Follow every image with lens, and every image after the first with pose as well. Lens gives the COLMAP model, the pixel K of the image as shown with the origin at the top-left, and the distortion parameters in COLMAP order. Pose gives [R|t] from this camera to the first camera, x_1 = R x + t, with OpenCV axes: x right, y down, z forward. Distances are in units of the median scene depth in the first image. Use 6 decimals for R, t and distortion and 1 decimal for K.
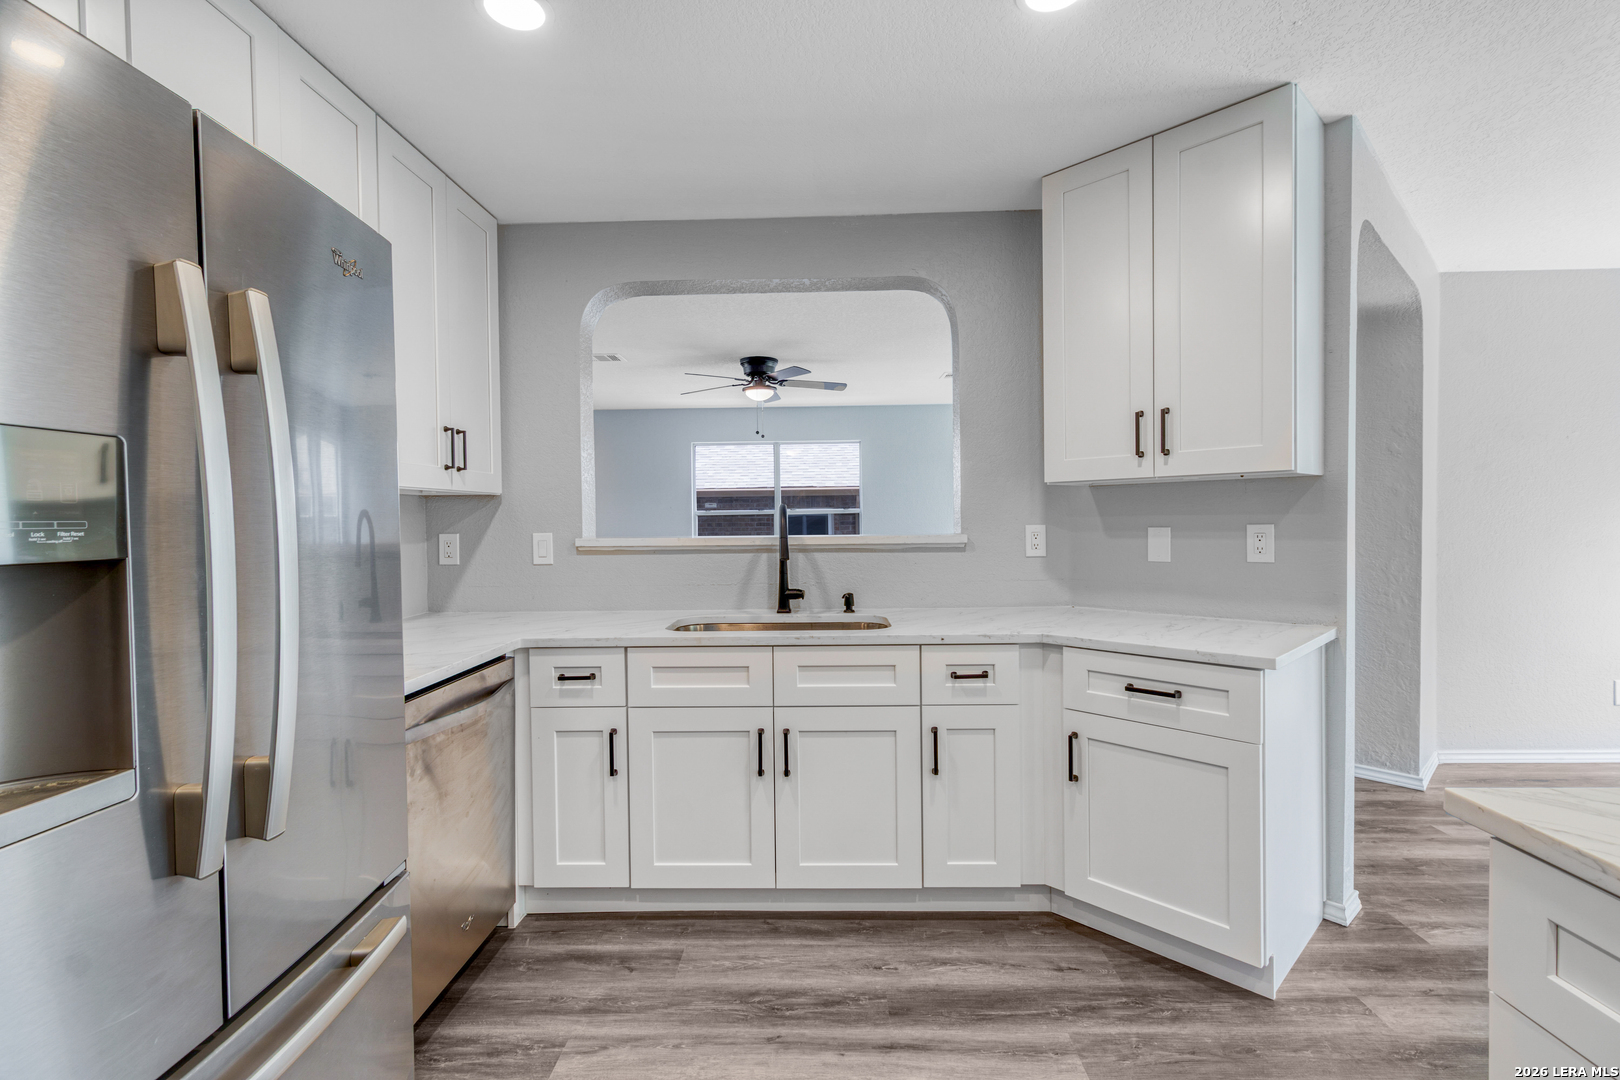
lens RADIAL K [[744.9, 0, 814.2], [0, 744.9, 536.5], [0, 0, 1]] dist [0.004009, 0.000212]
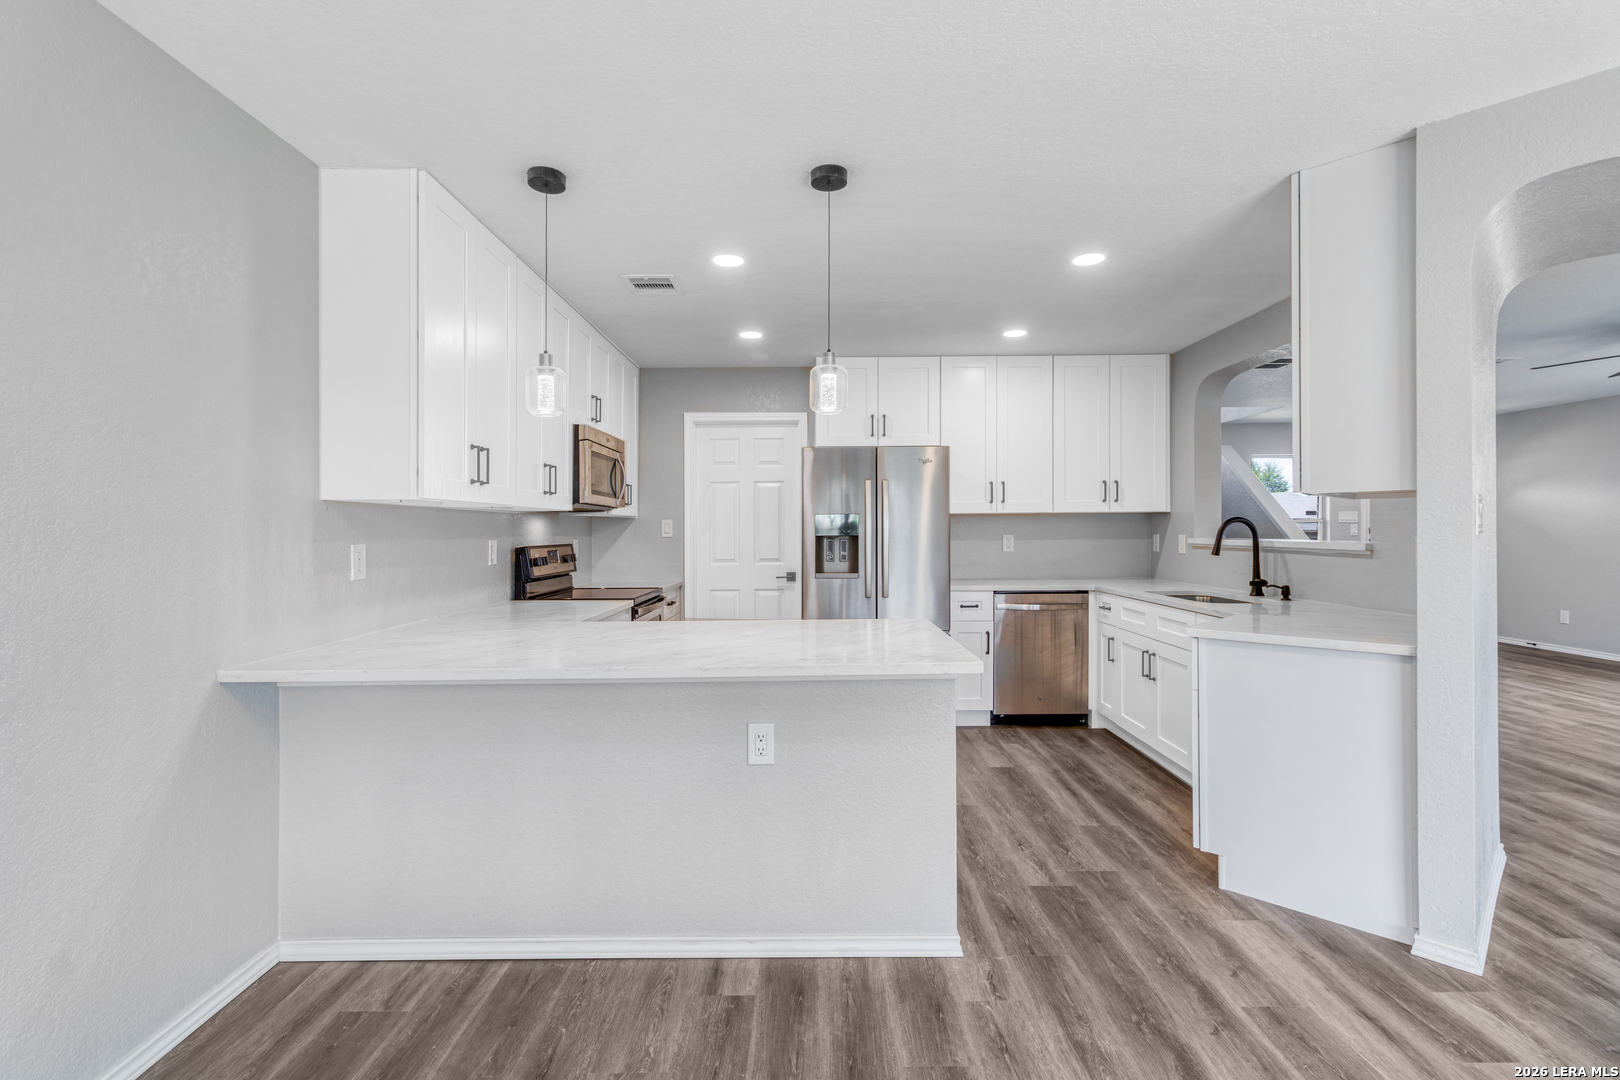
lens RADIAL K [[754.4, 0, 812.9], [0, 754.4, 527.5], [0, 0, 1]] dist [0.007381, 0.000210]
pose [[0.023169, 0.009218, -0.999689, 1.674323], [-0.021830, 0.999724, 0.008713, -0.021351], [0.999493, 0.021622, 0.023364, 0.190610]]
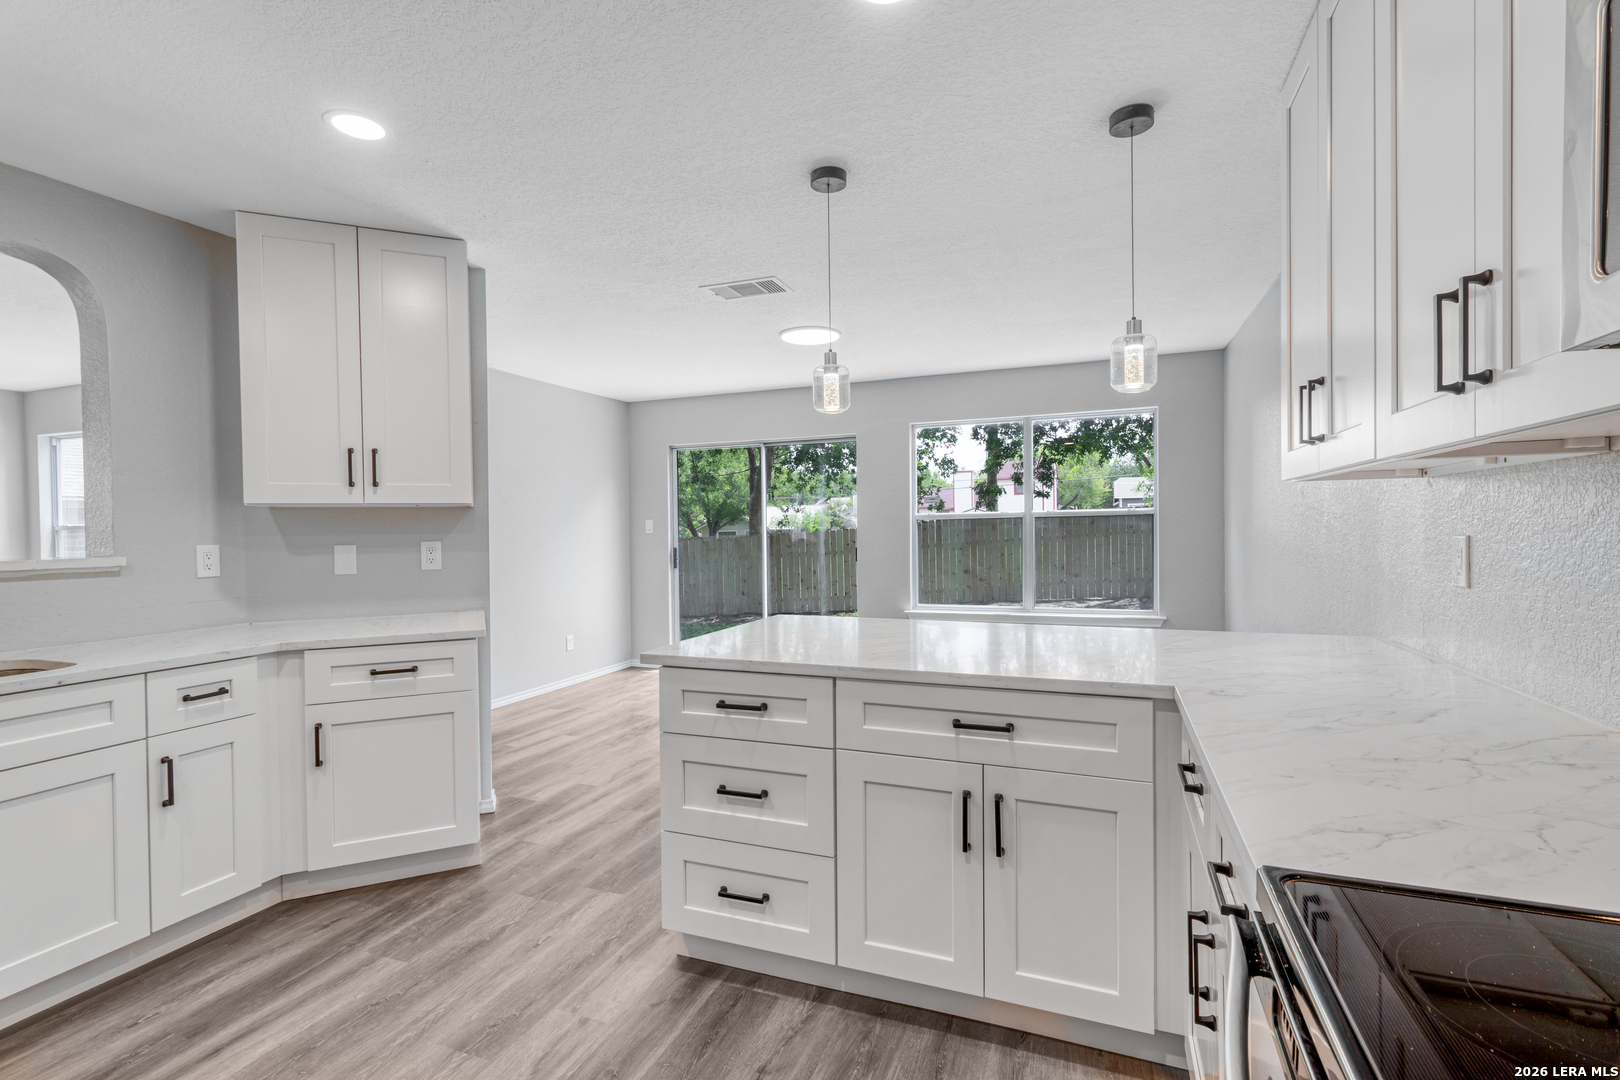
lens RADIAL K [[744.9, 0, 814.2], [0, 744.9, 536.5], [0, 0, 1]] dist [0.004009, 0.000212]
pose [[0.338495, -0.001989, 0.940966, -0.463064], [0.030670, 0.999490, -0.008921, 0.008437], [-0.940468, 0.031879, 0.338383, -0.114265]]
